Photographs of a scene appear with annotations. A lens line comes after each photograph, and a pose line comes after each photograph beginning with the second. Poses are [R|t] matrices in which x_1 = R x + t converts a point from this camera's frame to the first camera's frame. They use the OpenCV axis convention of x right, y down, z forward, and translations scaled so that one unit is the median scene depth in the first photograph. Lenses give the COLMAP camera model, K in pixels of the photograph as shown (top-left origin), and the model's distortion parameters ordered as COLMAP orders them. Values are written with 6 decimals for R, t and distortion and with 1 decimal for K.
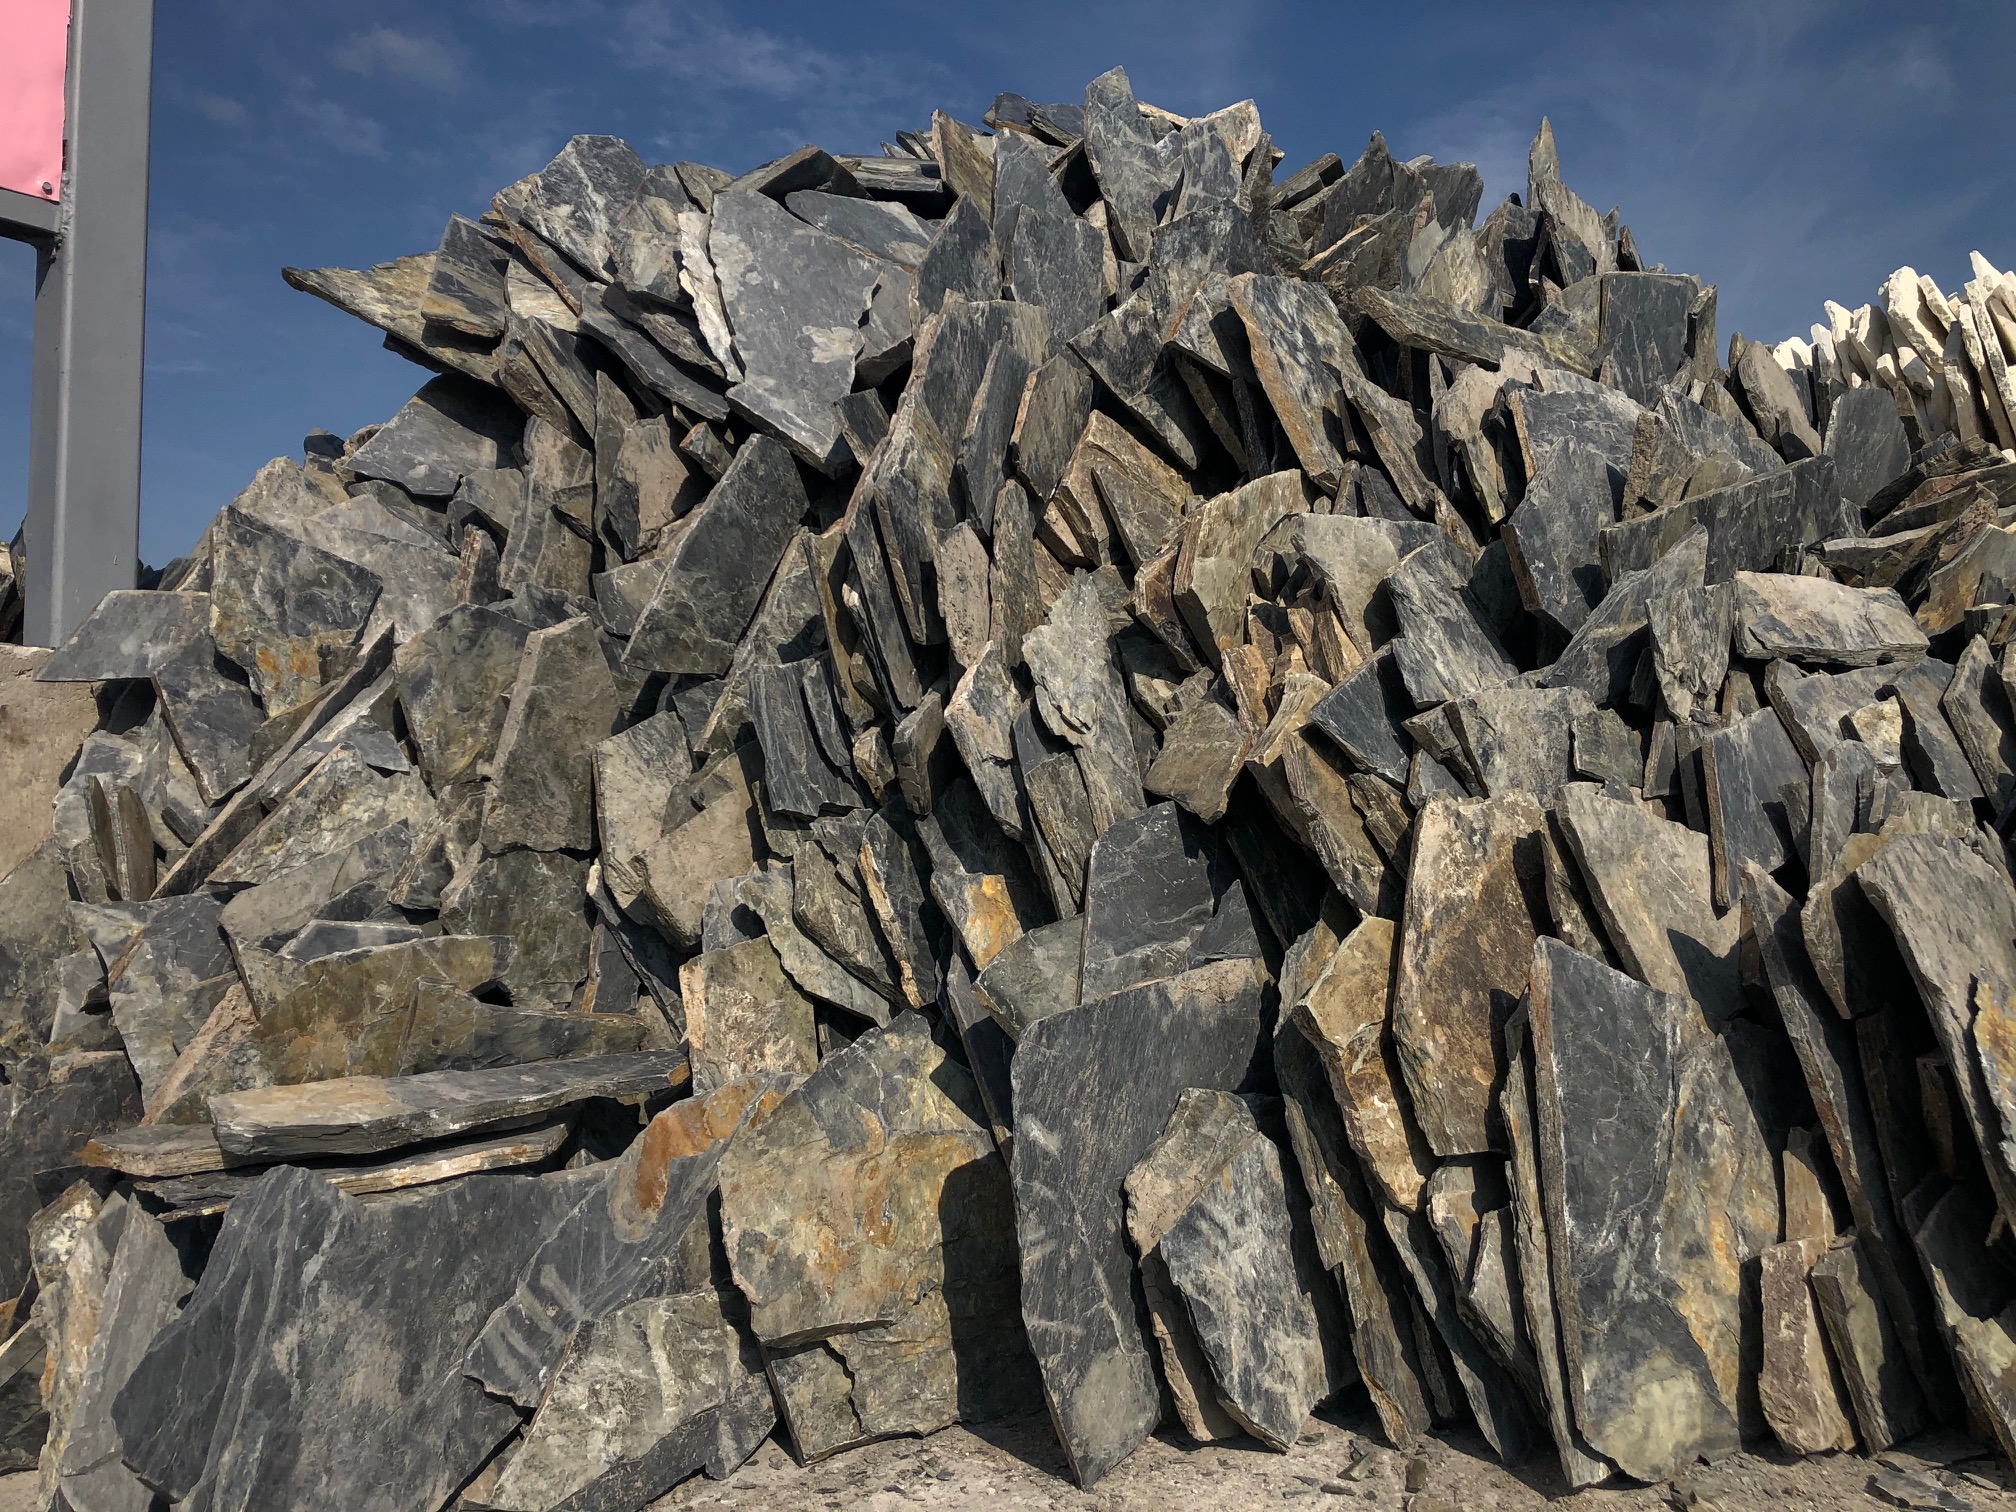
lens RADIAL K [[1707.0, 0, 997.3], [0, 1707.0, 760.0], [0, 0, 1]] dist [0.033756, -0.016273]
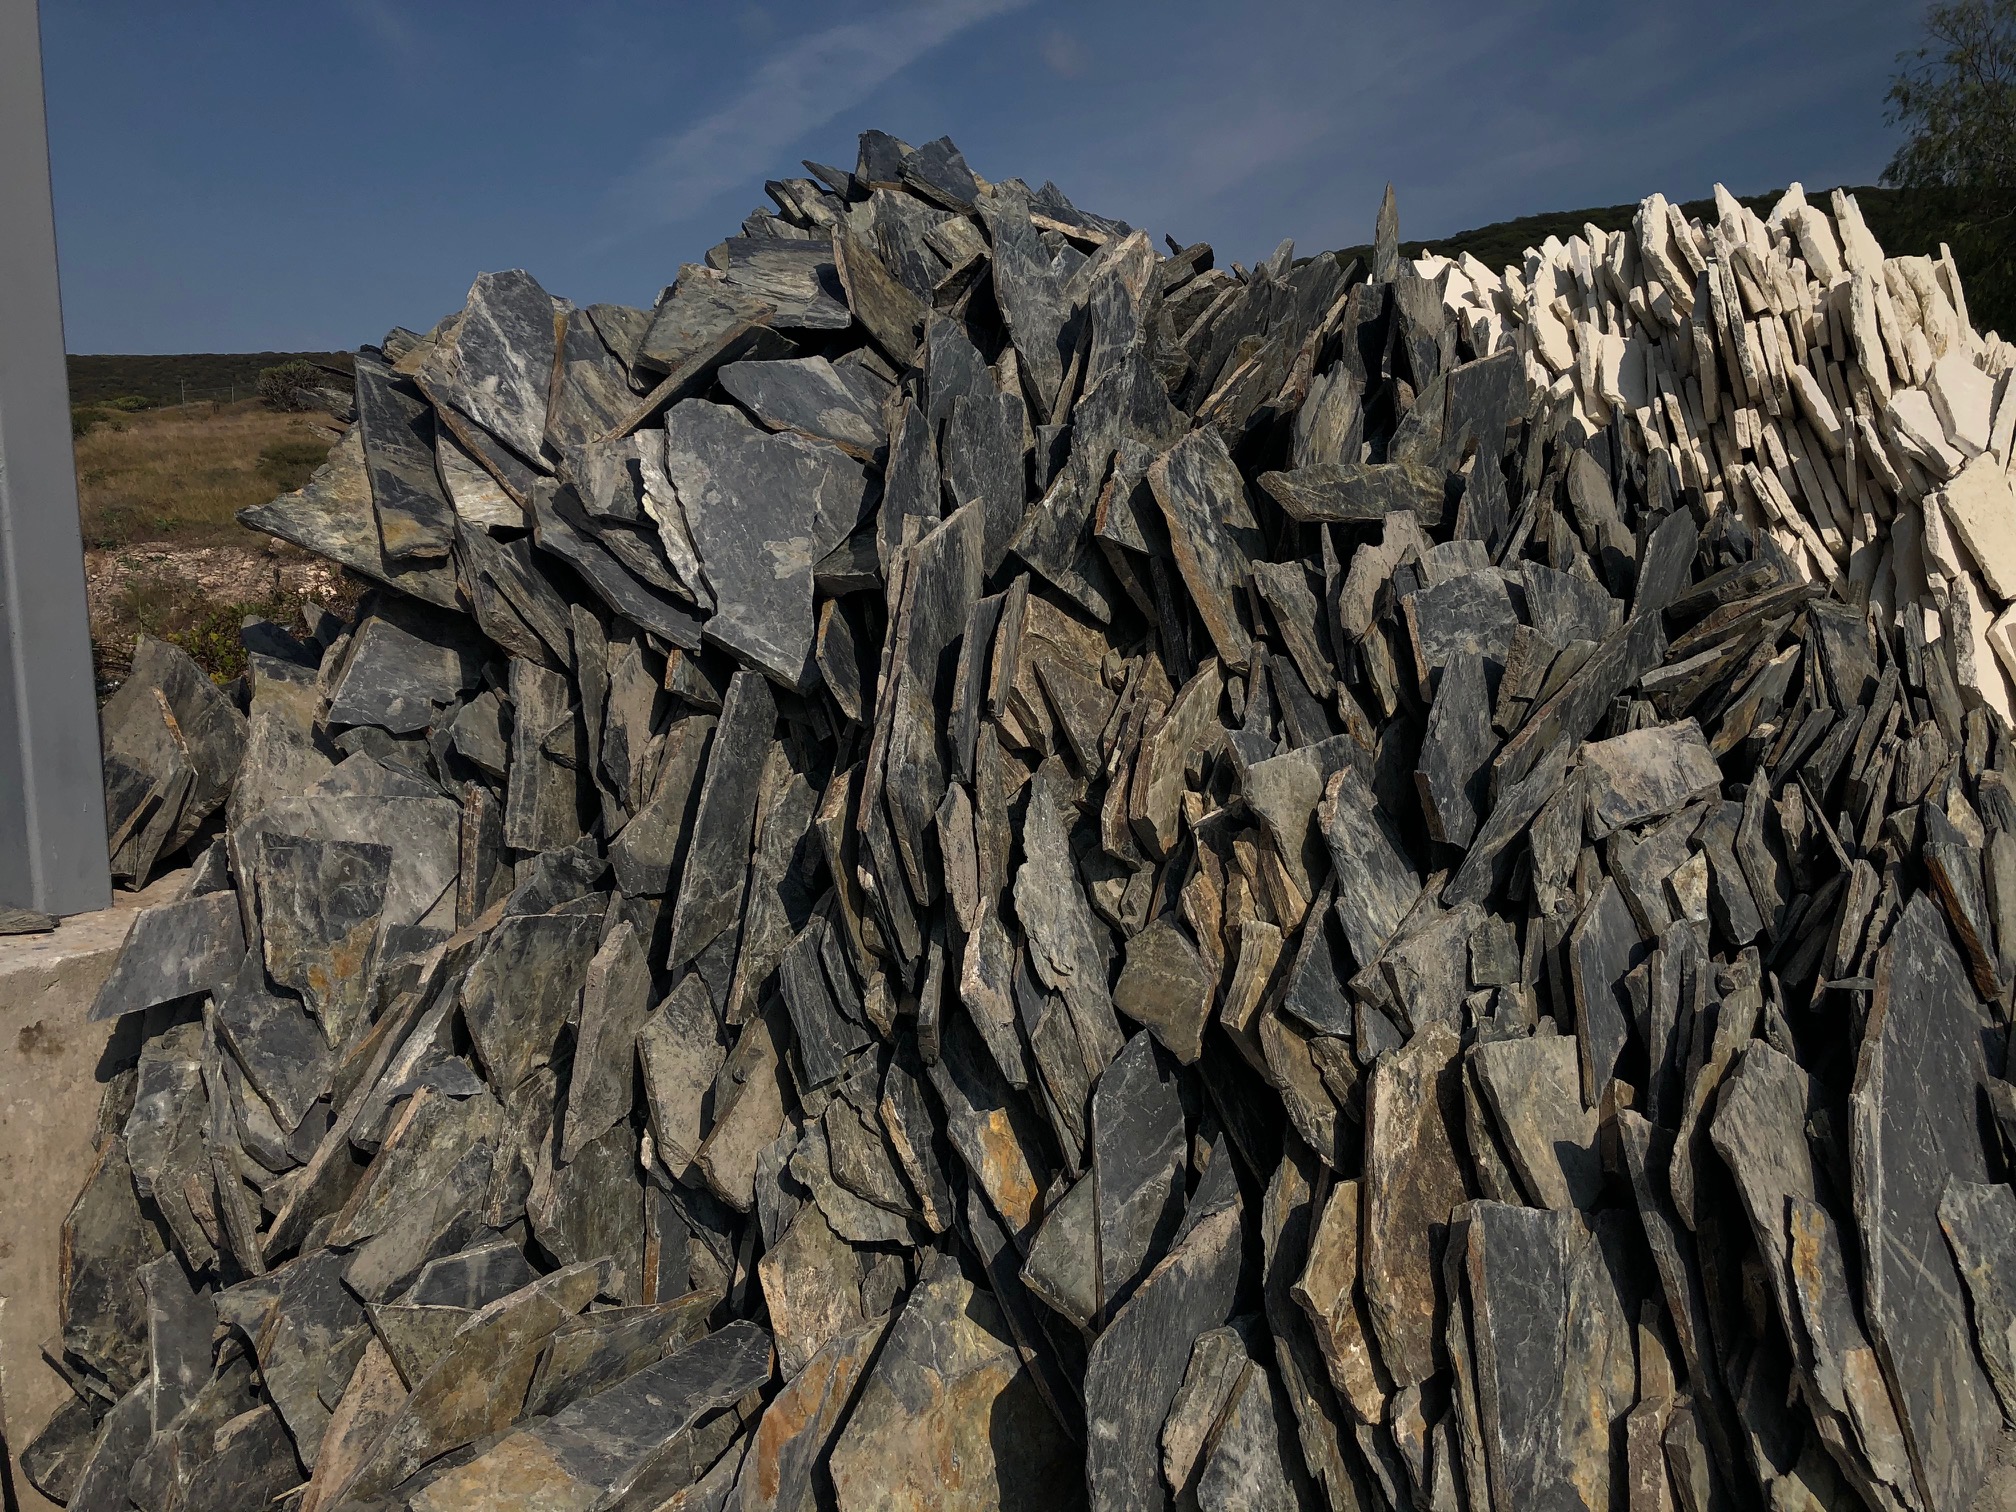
lens RADIAL K [[1730.6, 0, 1008.0], [0, 1730.6, 756.0], [0, 0, 1]] dist [0.049291, -0.058348]
pose [[0.983232, -0.043937, 0.176985, -0.188193], [0.010728, 0.982796, 0.184382, -0.376113], [-0.182041, -0.179392, 0.966788, -0.083296]]
